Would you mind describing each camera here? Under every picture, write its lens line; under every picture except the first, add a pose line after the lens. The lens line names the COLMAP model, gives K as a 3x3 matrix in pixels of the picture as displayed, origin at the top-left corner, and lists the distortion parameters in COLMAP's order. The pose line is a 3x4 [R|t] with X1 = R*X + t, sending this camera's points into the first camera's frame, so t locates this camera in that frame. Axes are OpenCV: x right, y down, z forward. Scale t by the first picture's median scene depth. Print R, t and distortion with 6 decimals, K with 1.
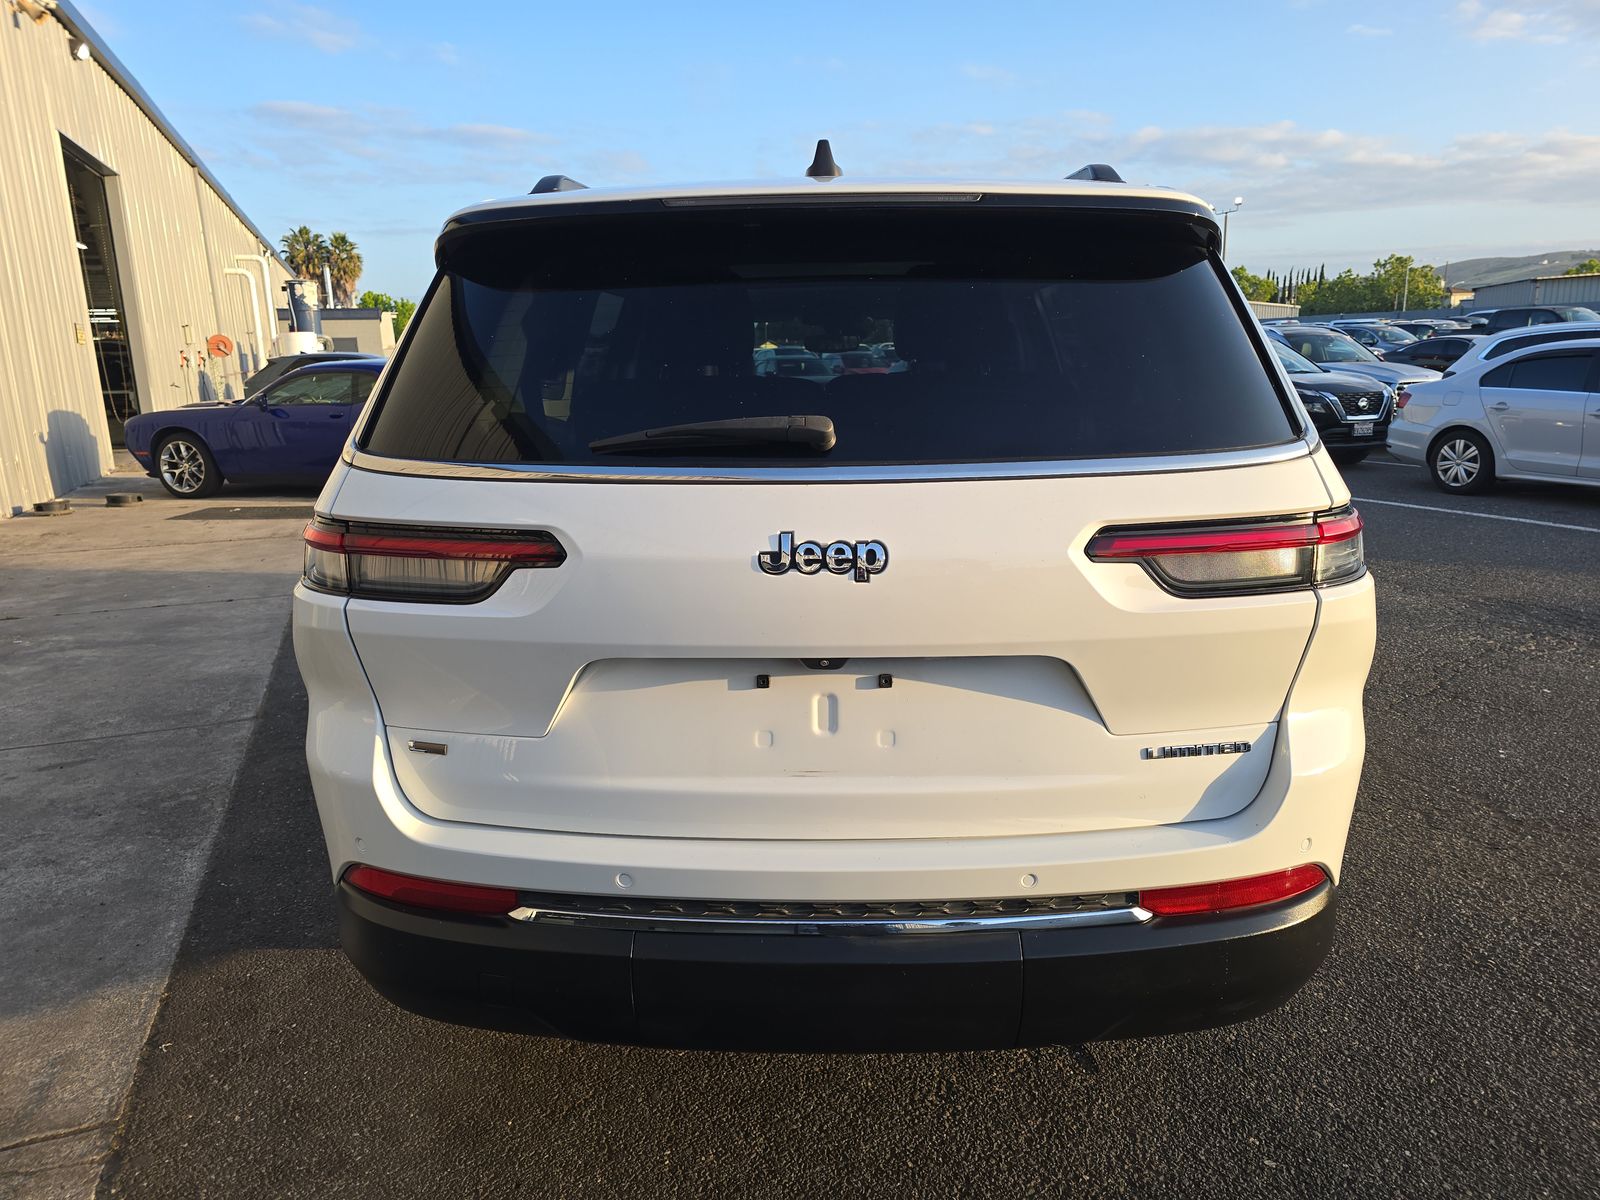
lens RADIAL K [[1078.3, 0, 800.0], [0, 1078.3, 600.0], [0, 0, 1]] dist [0.005603, -0.006636]
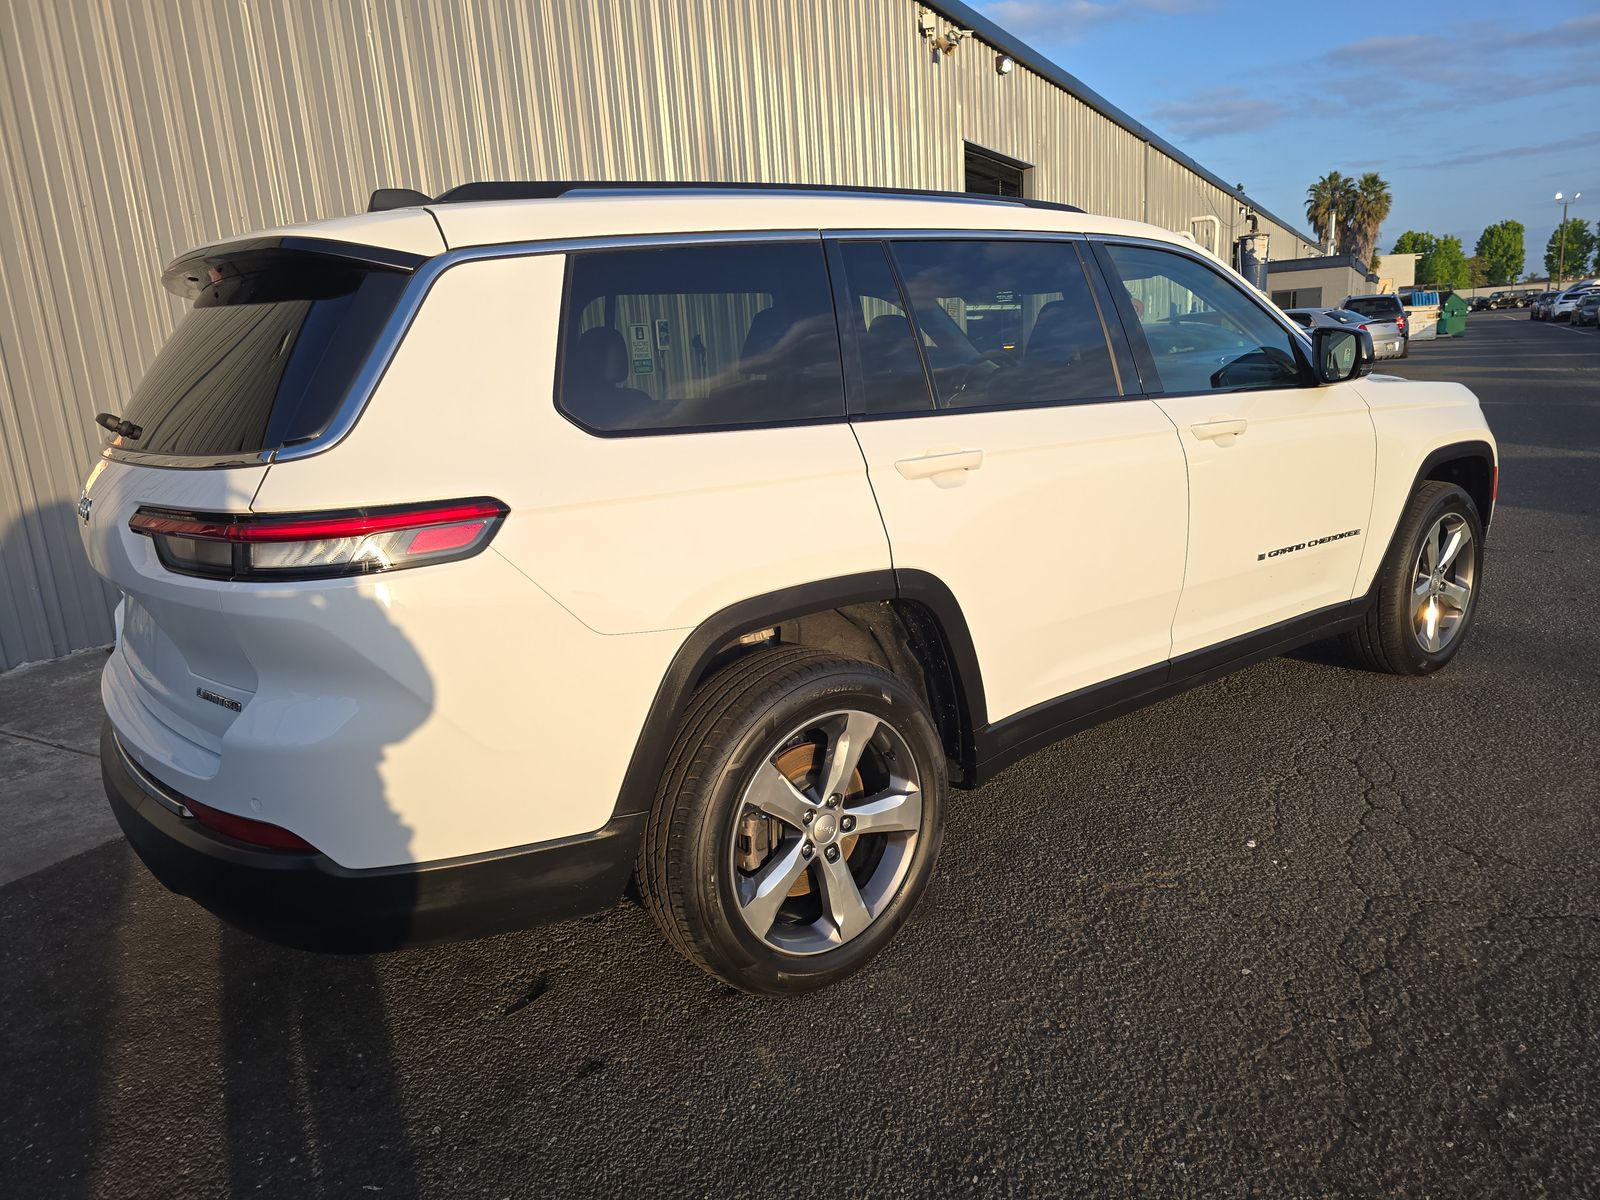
lens RADIAL K [[1078.3, 0, 800.0], [0, 1078.3, 600.0], [0, 0, 1]] dist [0.005603, -0.006636]
pose [[0.634051, 0.154424, -0.757716, 0.222670], [-0.121288, 0.987590, 0.099780, -0.021691], [0.763720, 0.028636, 0.644912, 0.093879]]
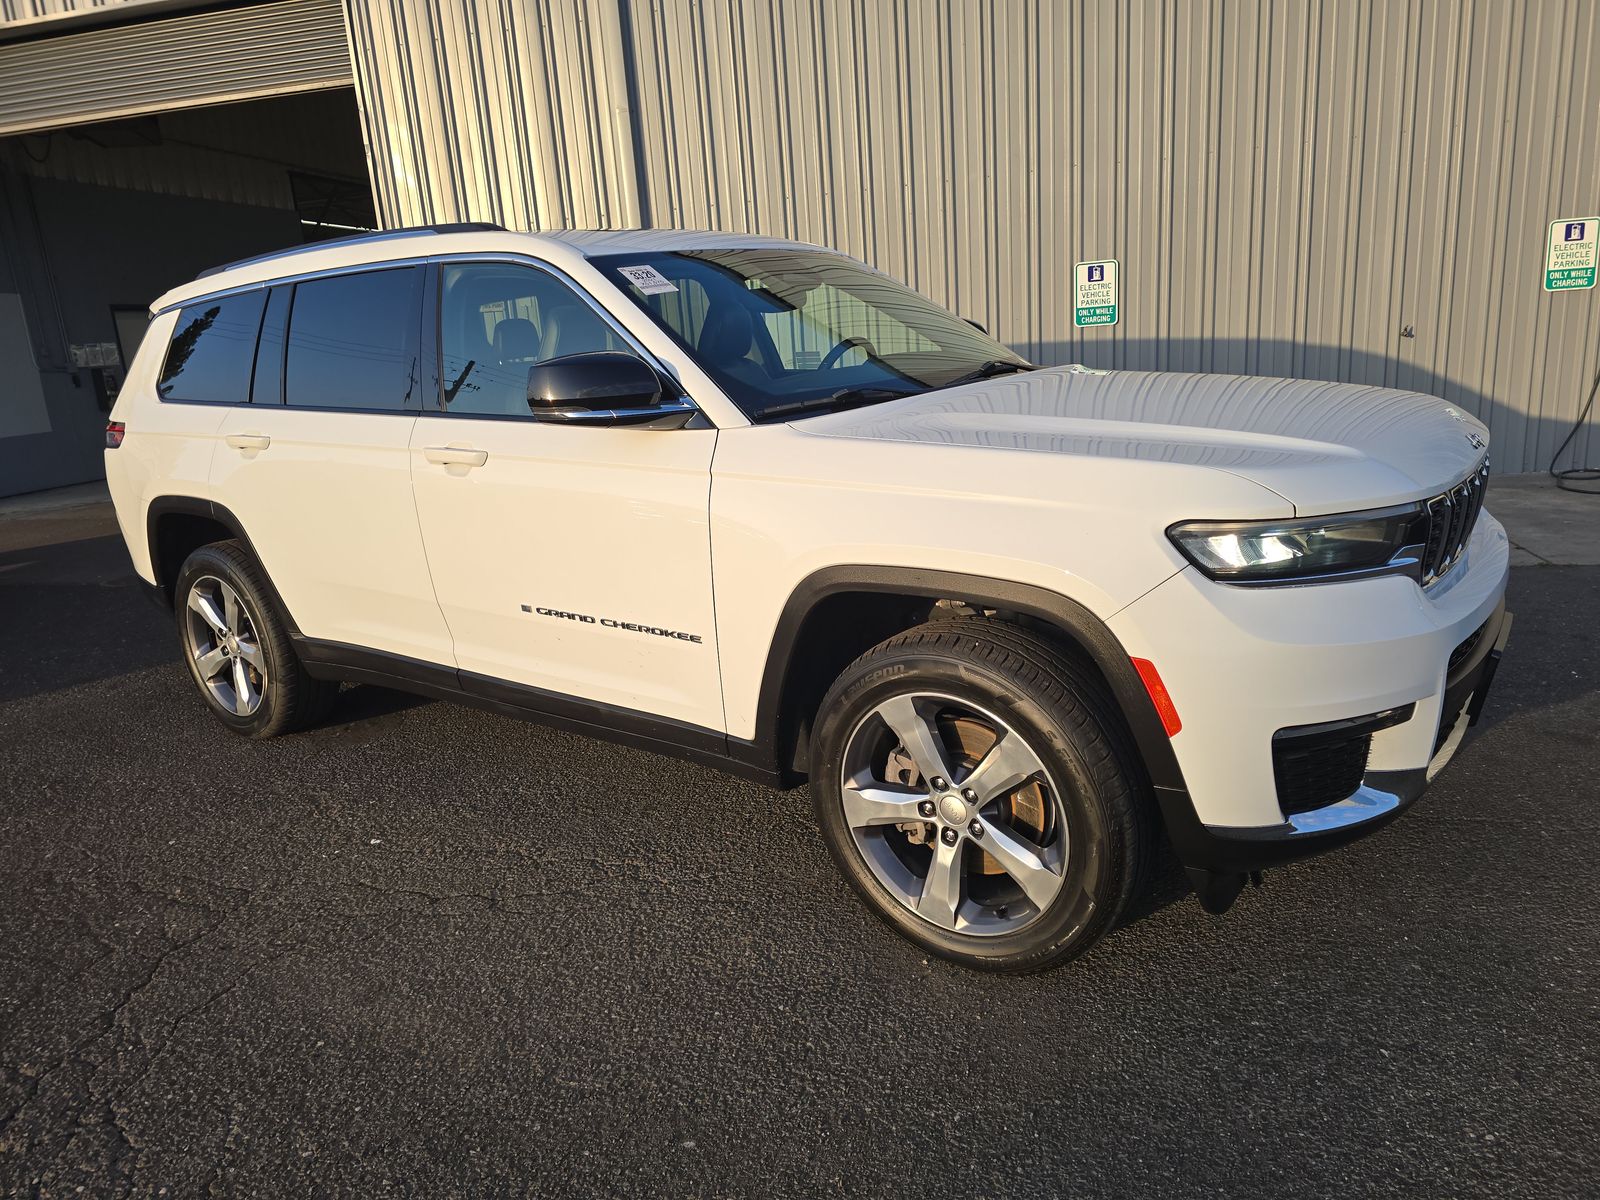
lens RADIAL K [[1078.3, 0, 800.0], [0, 1078.3, 600.0], [0, 0, 1]] dist [0.005603, -0.006636]
pose [[-0.530899, 0.276229, -0.801151, 0.491655], [-0.113464, 0.913701, 0.390225, -1.097666], [0.839805, 0.298072, -0.453741, 4.656729]]
